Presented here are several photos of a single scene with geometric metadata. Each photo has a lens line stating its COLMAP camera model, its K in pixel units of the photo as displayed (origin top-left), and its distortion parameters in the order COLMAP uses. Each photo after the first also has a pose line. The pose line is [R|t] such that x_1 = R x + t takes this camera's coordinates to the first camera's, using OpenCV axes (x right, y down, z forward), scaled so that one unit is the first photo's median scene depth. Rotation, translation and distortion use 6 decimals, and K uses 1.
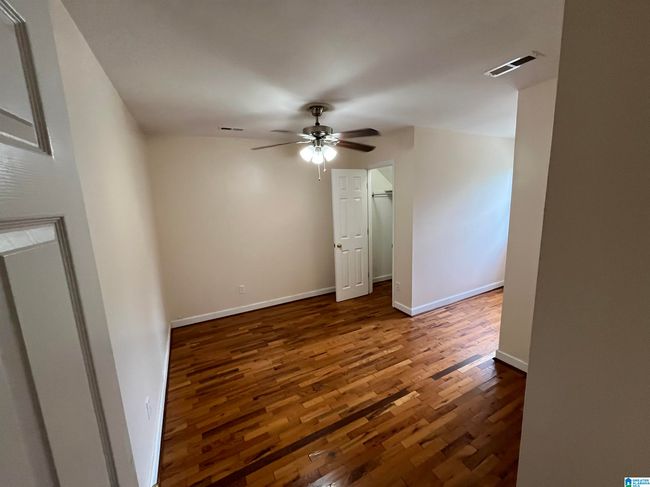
lens RADIAL K [[263.4, 0, 323.8], [0, 263.4, 244.2], [0, 0, 1]] dist [-0.001820, 0.001010]
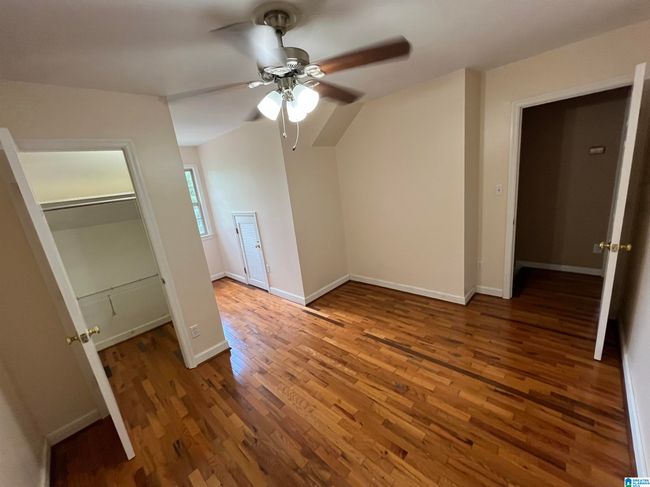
lens RADIAL K [[263.4, 0, 323.0], [0, 263.4, 243.2], [0, 0, 1]] dist [-0.001820, 0.001010]
pose [[-0.311458, -0.146185, 0.938948, -0.693285], [0.291086, 0.925919, 0.240713, -0.192035], [-0.904579, 0.348286, -0.245832, 1.284130]]
